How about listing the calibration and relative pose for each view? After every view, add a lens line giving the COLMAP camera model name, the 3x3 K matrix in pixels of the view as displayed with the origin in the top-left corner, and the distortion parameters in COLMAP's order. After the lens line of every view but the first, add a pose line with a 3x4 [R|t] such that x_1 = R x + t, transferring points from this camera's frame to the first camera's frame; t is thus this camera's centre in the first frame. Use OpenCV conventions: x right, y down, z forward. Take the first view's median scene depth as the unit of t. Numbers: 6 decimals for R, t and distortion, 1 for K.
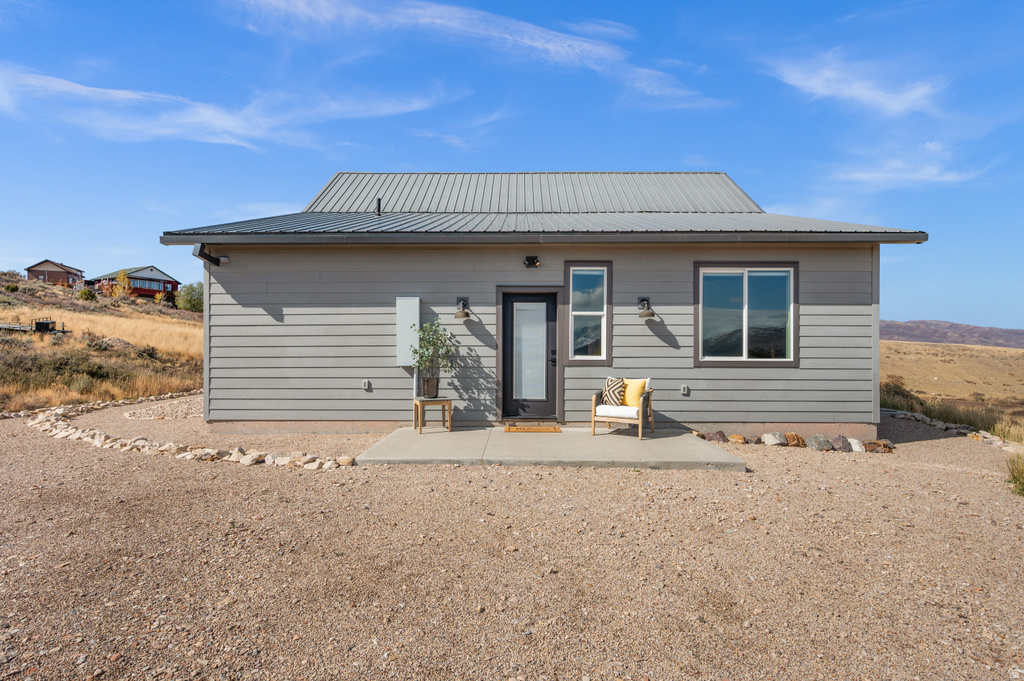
lens RADIAL K [[536.8, 0, 517.7], [0, 536.8, 358.4], [0, 0, 1]] dist [-0.001453, -0.000321]
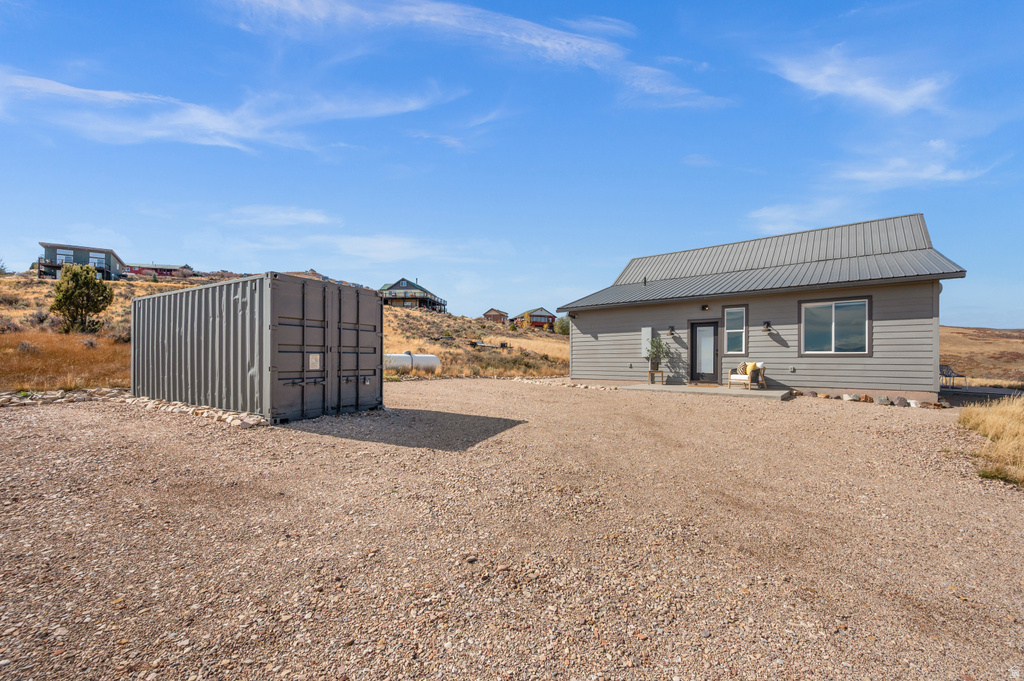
lens RADIAL K [[409.4, 0, 515.2], [0, 409.4, 335.5], [0, 0, 1]] dist [-0.001797, 0.000038]
pose [[0.789768, -0.036512, -0.612318, 0.421292], [-0.009305, 0.997399, -0.071476, 0.051394], [0.613336, 0.062147, 0.787374, -0.724010]]
